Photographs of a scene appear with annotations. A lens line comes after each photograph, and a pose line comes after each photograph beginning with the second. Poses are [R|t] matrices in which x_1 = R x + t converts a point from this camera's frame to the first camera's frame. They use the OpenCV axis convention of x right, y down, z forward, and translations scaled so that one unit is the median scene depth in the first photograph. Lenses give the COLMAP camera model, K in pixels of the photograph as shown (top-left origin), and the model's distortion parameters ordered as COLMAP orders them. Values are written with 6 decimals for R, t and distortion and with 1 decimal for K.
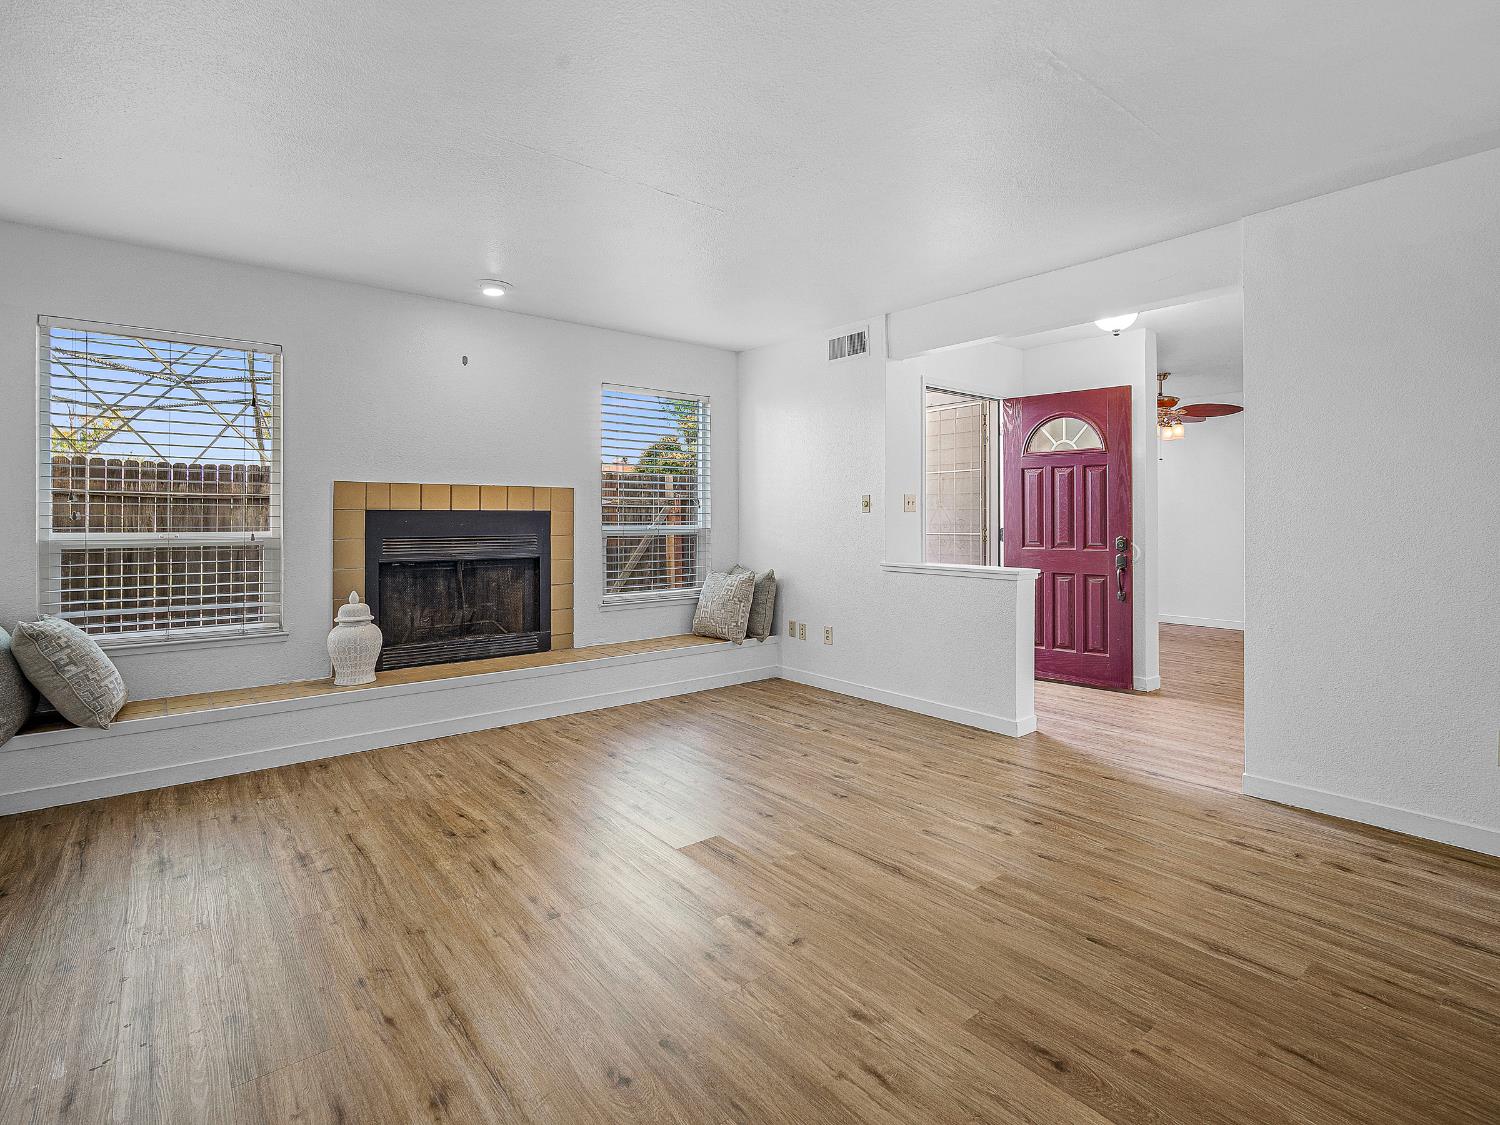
lens RADIAL K [[771.4, 0, 752.2], [0, 771.4, 510.7], [0, 0, 1]] dist [0.017736, -0.015570]
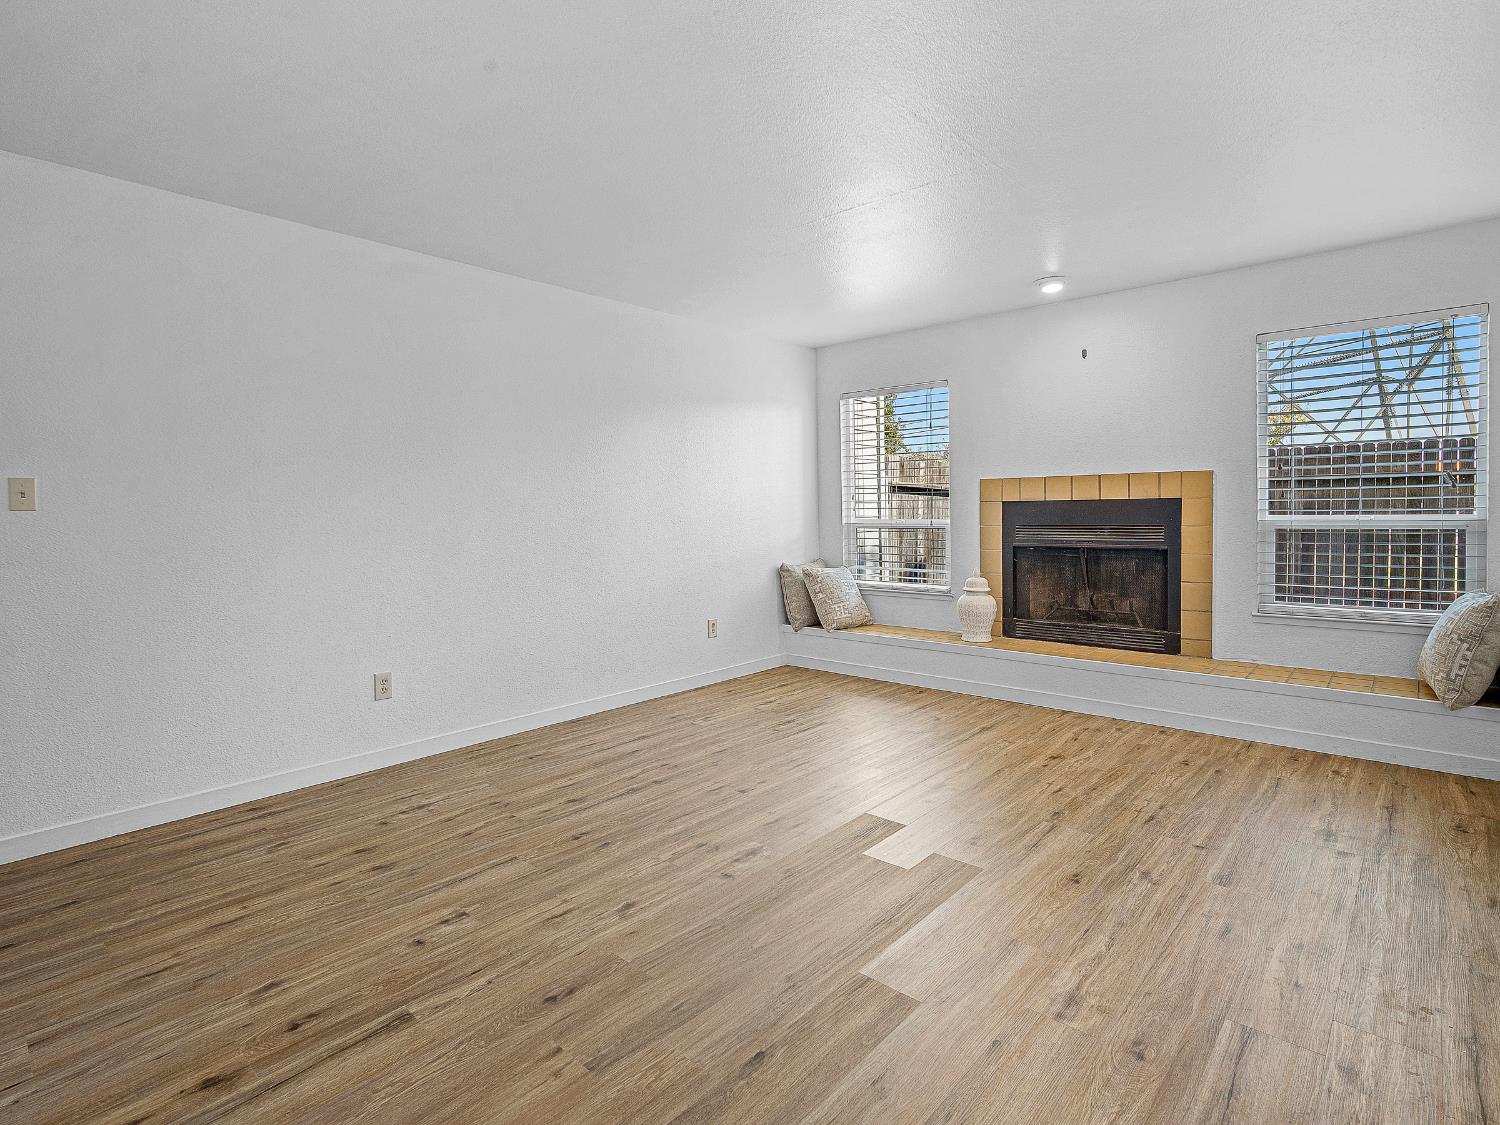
lens RADIAL K [[730.7, 0, 759.2], [0, 730.7, 550.9], [0, 0, 1]] dist [-0.018902, 0.006359]
pose [[0.144977, 0.054694, -0.987922, 0.728102], [0.023544, 0.997998, 0.058707, -0.000516], [0.989155, -0.031771, 0.143399, 0.582574]]
